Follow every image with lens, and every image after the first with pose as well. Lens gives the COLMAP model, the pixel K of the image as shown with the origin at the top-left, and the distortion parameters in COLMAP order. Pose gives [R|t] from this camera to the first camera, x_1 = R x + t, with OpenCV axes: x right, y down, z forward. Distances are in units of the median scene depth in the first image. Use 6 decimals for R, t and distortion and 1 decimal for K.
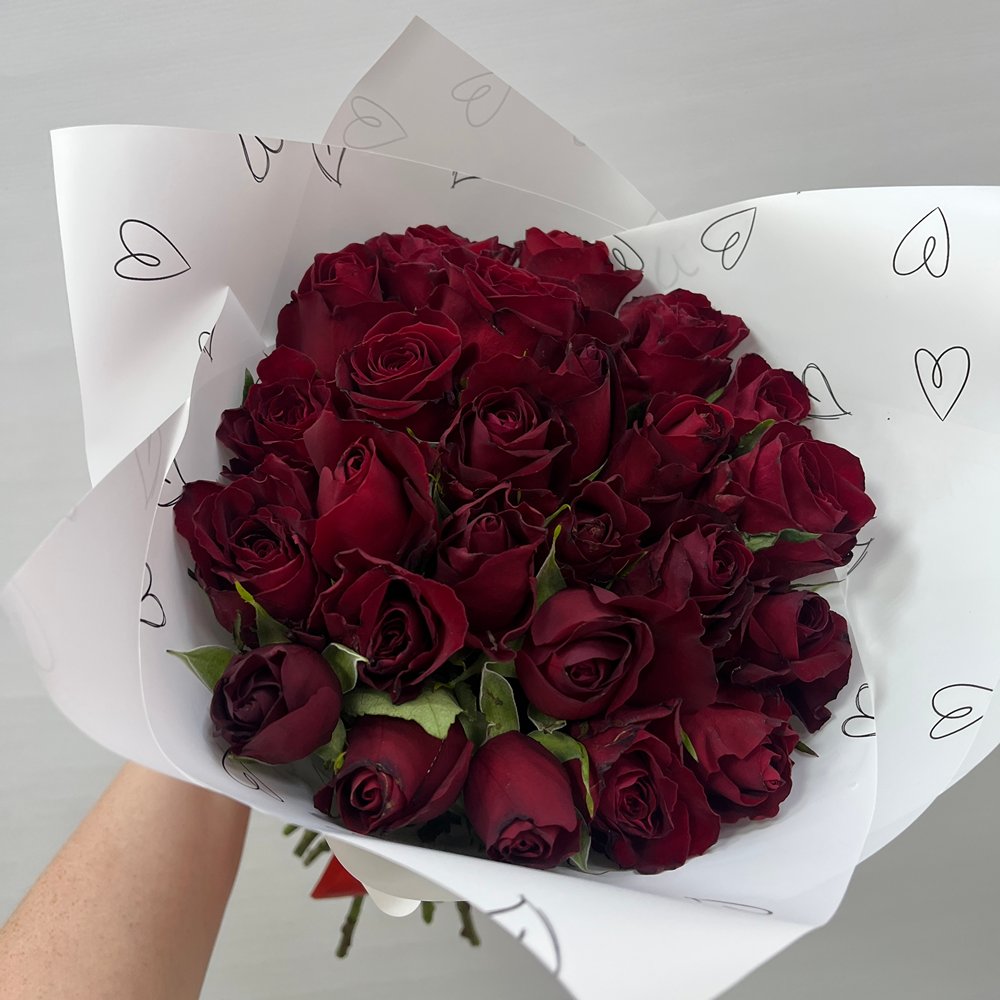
lens RADIAL K [[1003.0, 0, 500.6], [0, 1003.0, 489.9], [0, 0, 1]] dist [0.039997, -0.019455]
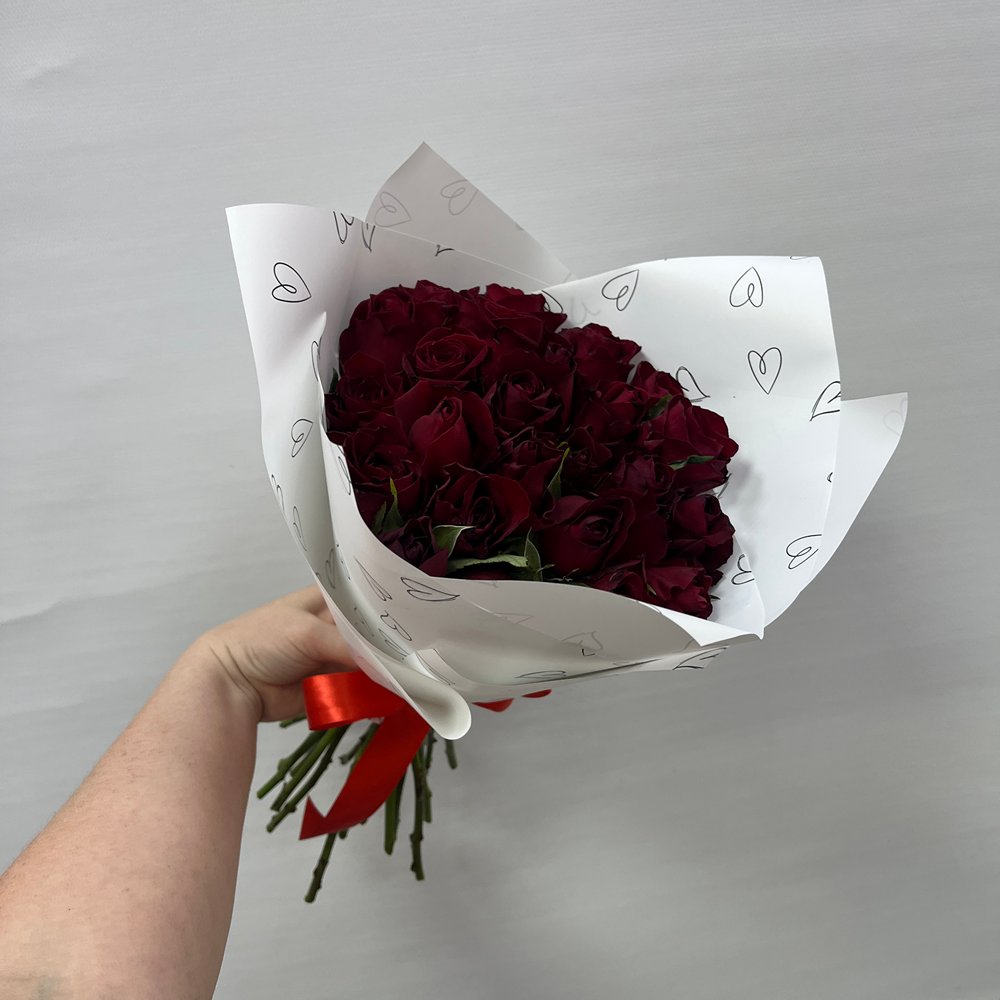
lens RADIAL K [[980.3, 0, 496.7], [0, 980.3, 477.7], [0, 0, 1]] dist [0.116941, -0.189104]
pose [[0.972762, -0.038668, 0.228560, -0.374090], [0.065311, 0.991764, -0.110177, 0.223167], [-0.222417, 0.122103, 0.967275, -0.442994]]
